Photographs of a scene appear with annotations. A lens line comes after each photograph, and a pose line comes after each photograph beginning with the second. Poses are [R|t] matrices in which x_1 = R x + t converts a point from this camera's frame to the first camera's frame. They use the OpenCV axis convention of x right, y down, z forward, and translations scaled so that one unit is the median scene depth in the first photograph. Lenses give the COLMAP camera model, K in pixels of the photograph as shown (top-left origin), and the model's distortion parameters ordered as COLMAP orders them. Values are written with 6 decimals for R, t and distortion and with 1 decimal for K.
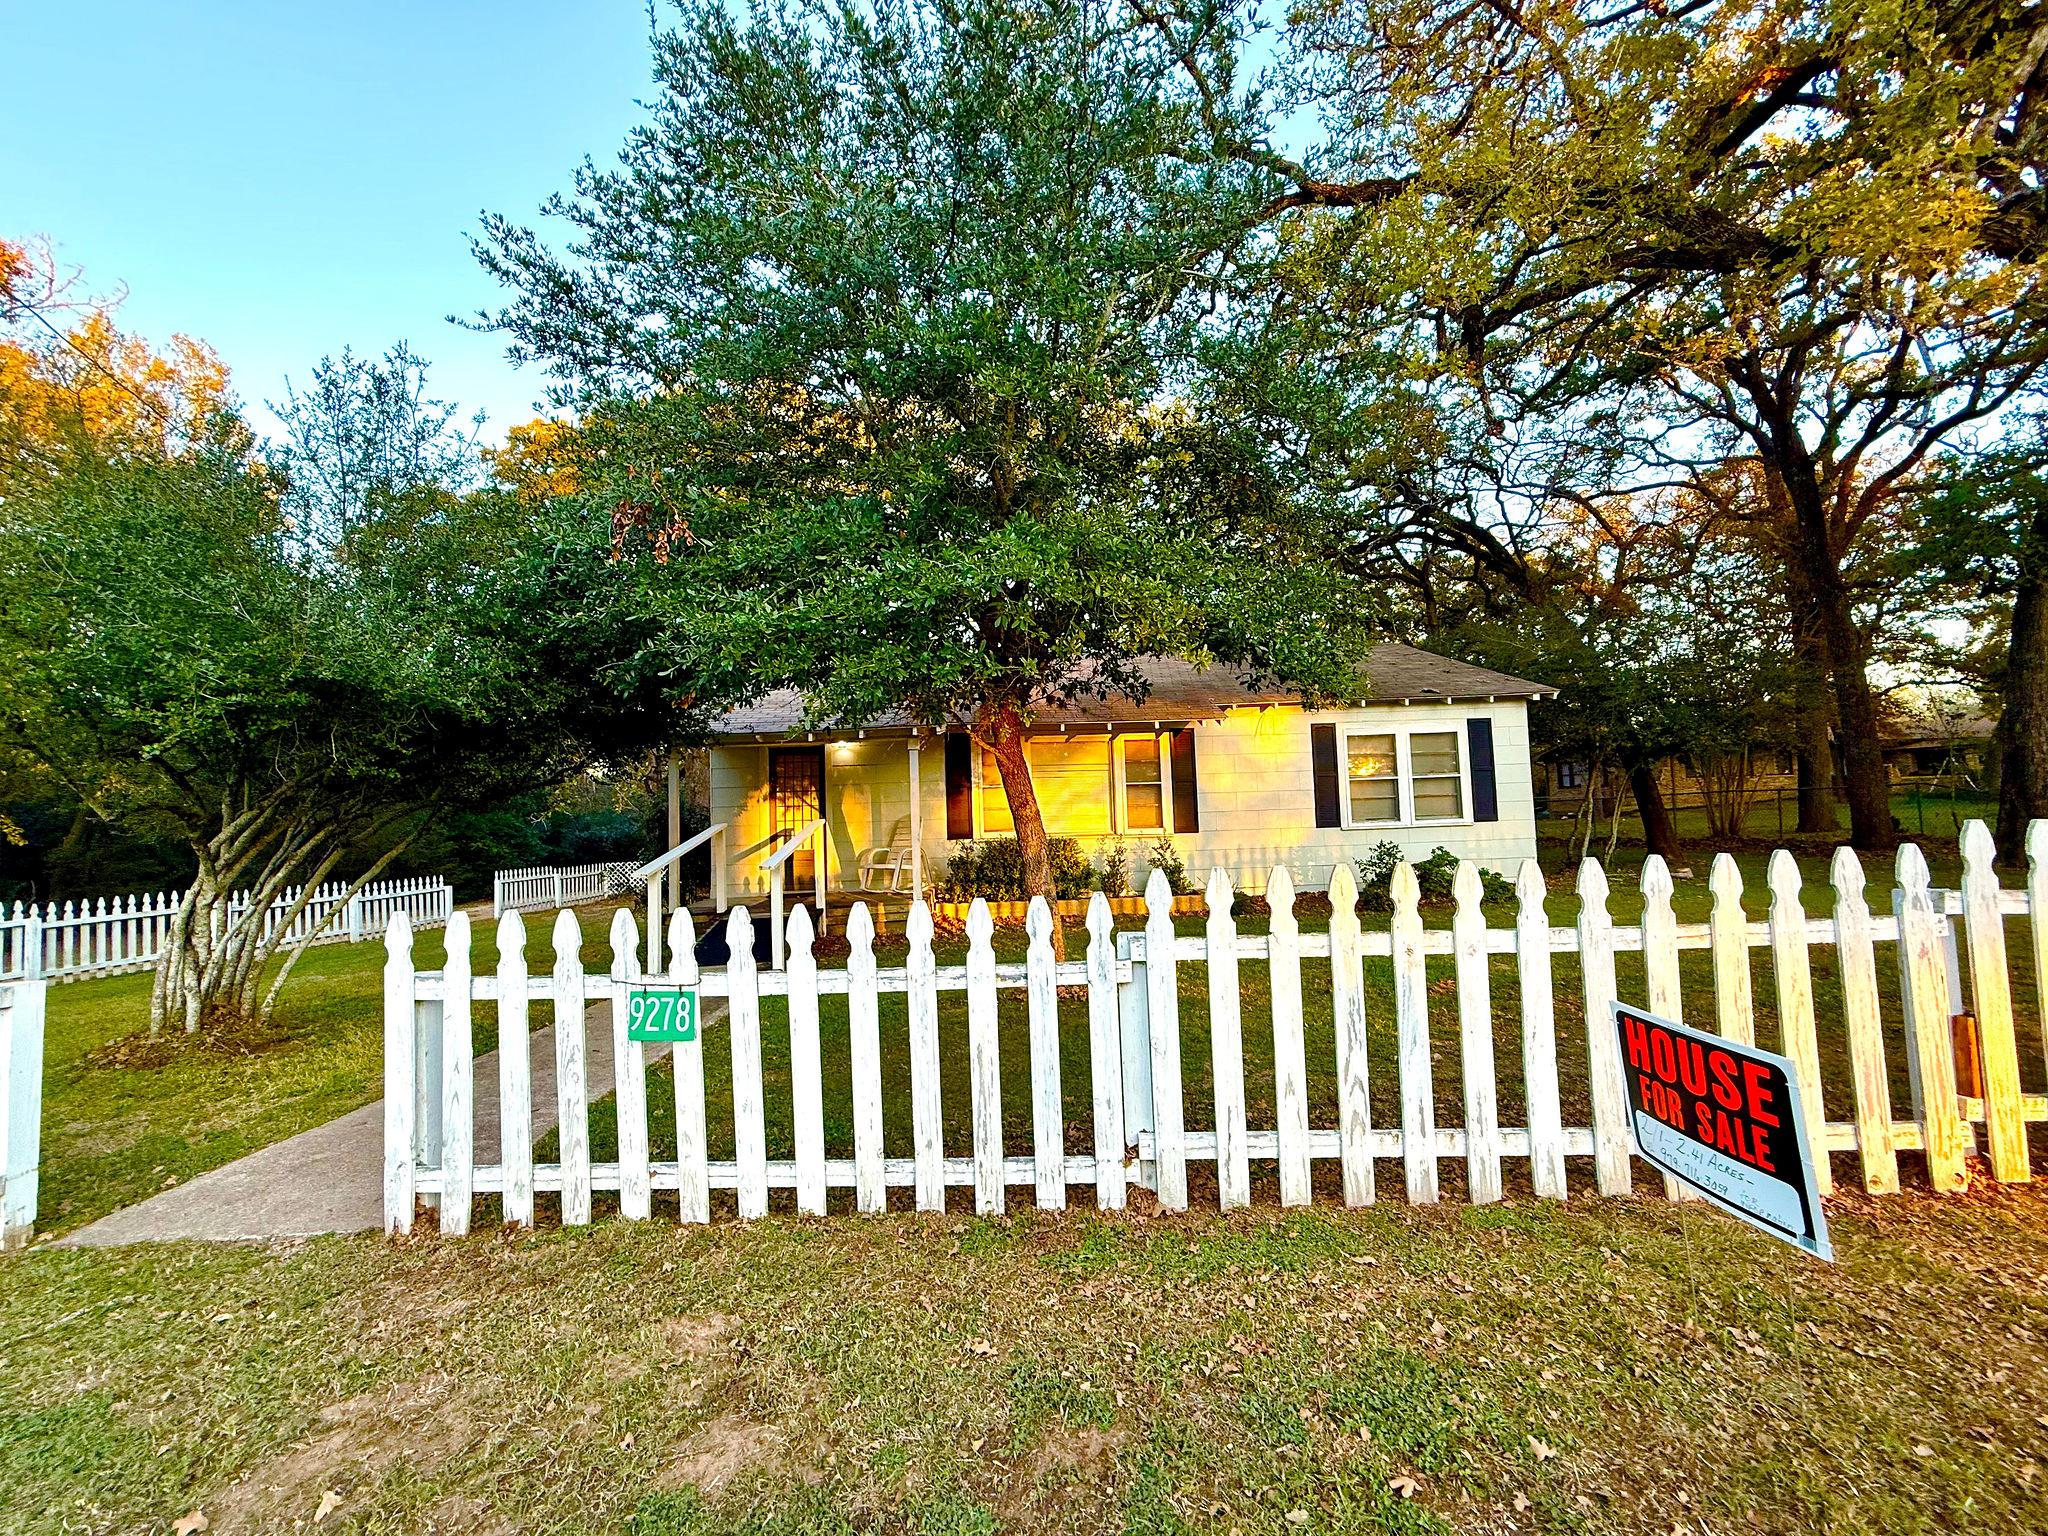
lens RADIAL K [[812.4, 0, 1017.4], [0, 812.4, 766.2], [0, 0, 1]] dist [0.001215, -0.000091]
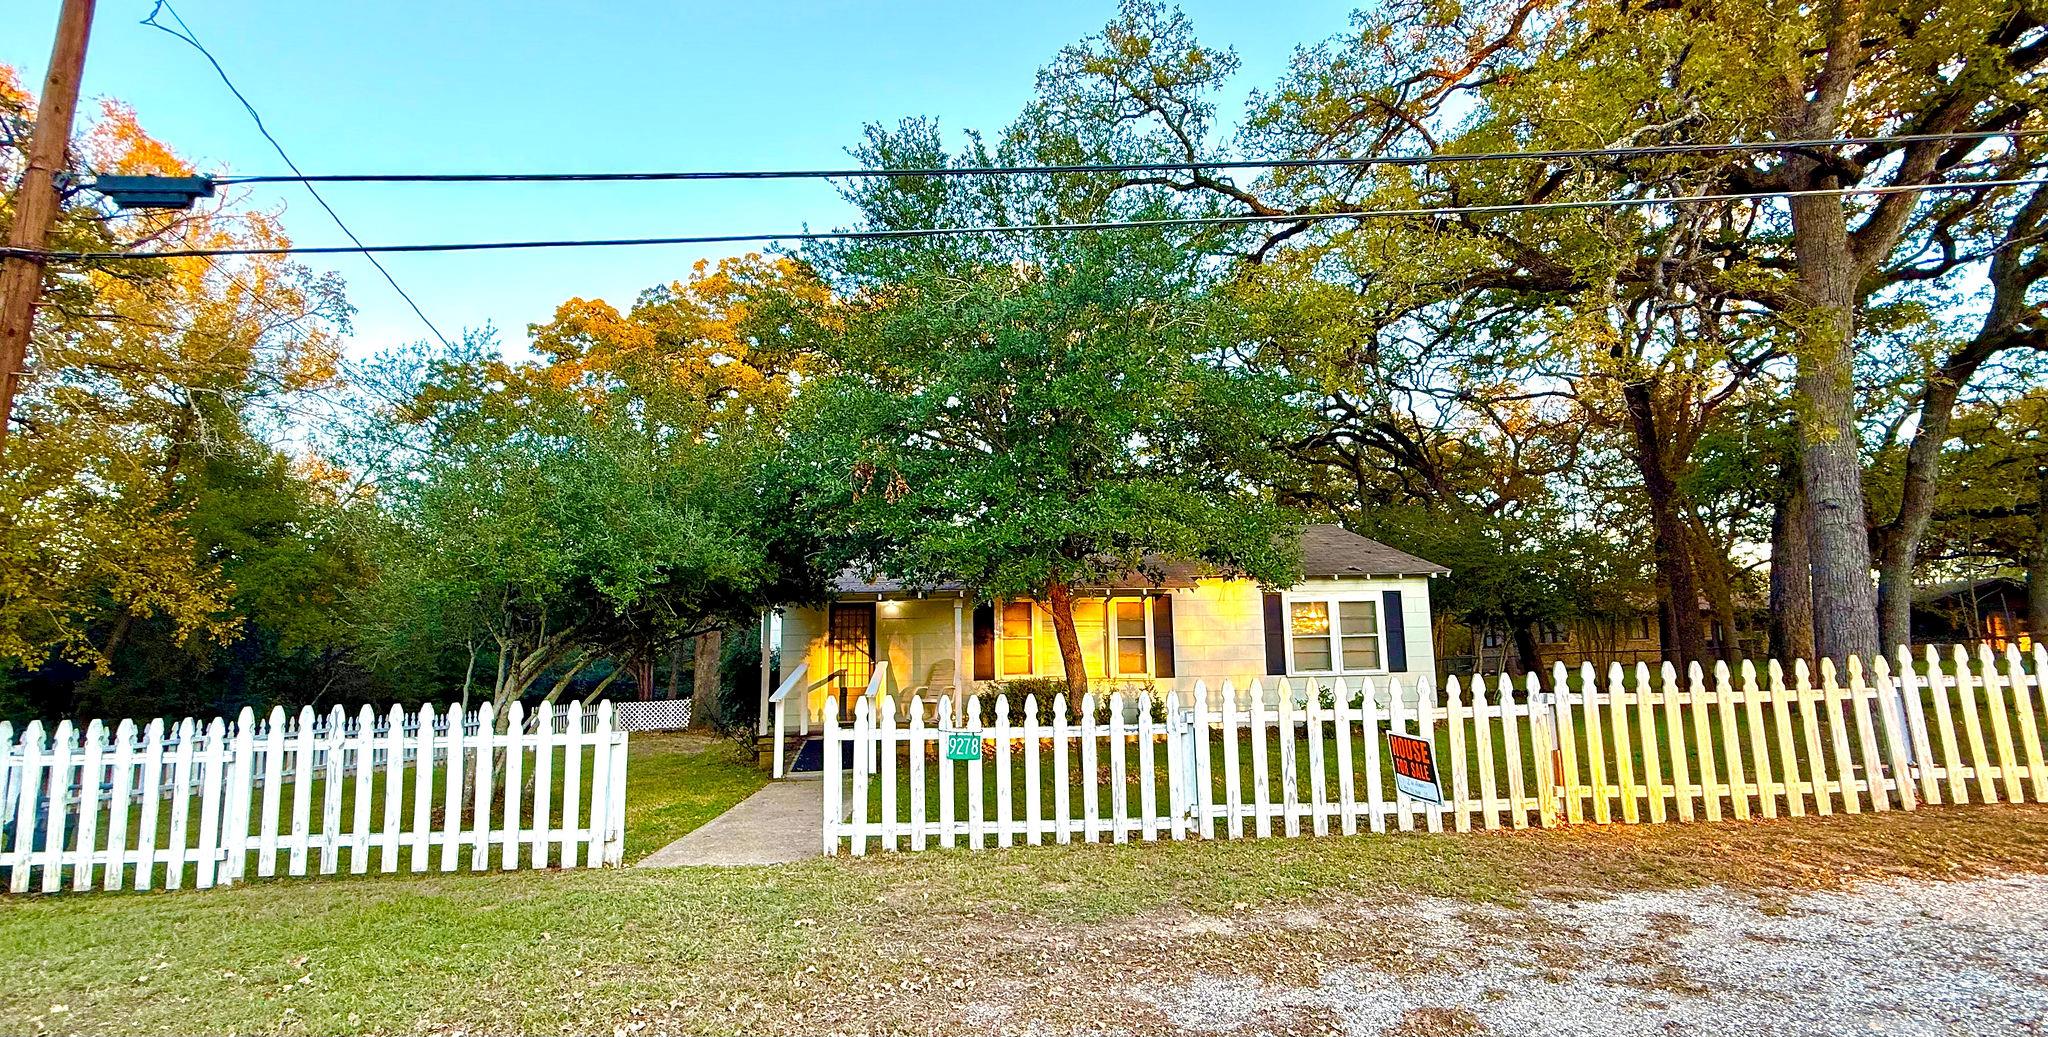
lens RADIAL K [[793.4, 0, 1026.6], [0, 793.4, 553.7], [0, 0, 1]] dist [-0.001810, -0.000017]
pose [[0.997900, 0.023765, 0.060252, -0.087576], [-0.018836, 0.996529, -0.081093, -0.005533], [-0.061970, 0.079788, 0.994884, -0.226701]]
